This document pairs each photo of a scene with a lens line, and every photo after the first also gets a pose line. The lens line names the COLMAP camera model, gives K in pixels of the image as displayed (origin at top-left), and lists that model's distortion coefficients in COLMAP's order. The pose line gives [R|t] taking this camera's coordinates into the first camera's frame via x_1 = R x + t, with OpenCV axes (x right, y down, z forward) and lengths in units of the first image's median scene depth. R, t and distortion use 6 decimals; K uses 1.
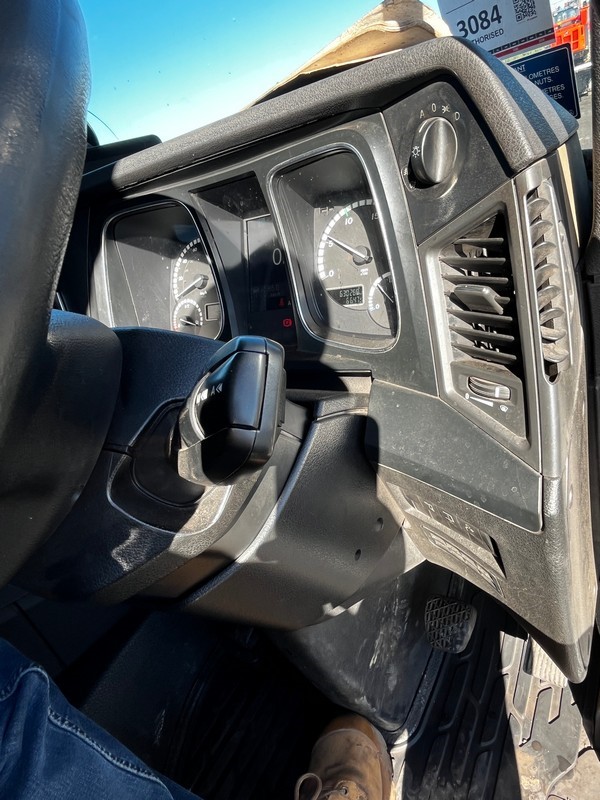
lens RADIAL K [[486.8, 0, 298.7], [0, 486.8, 395.6], [0, 0, 1]] dist [-0.002958, 0.001065]
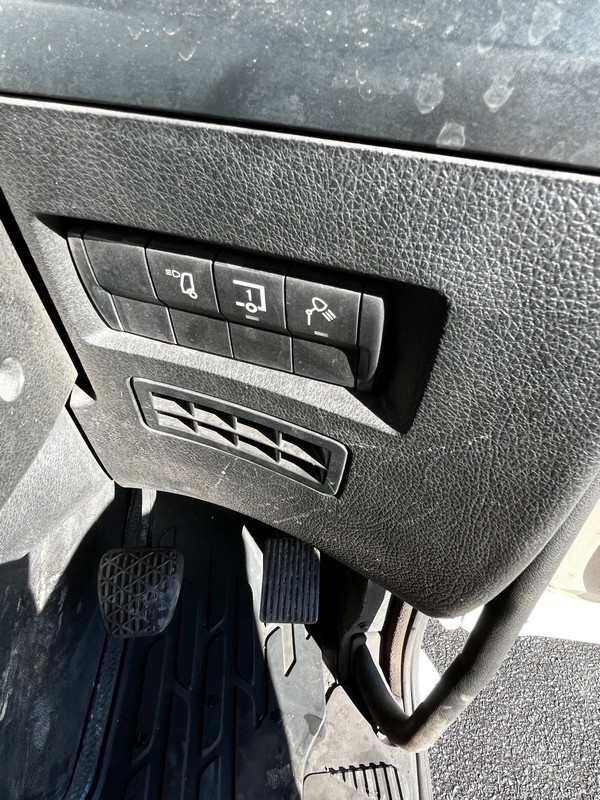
lens RADIAL K [[486.8, 0, 305.6], [0, 486.8, 397.2], [0, 0, 1]] dist [-0.002958, 0.001065]
pose [[0.725618, -0.062690, 0.685236, 0.061959], [0.000200, 0.995860, 0.090896, 0.182035], [-0.688098, -0.065819, 0.722627, 0.451693]]
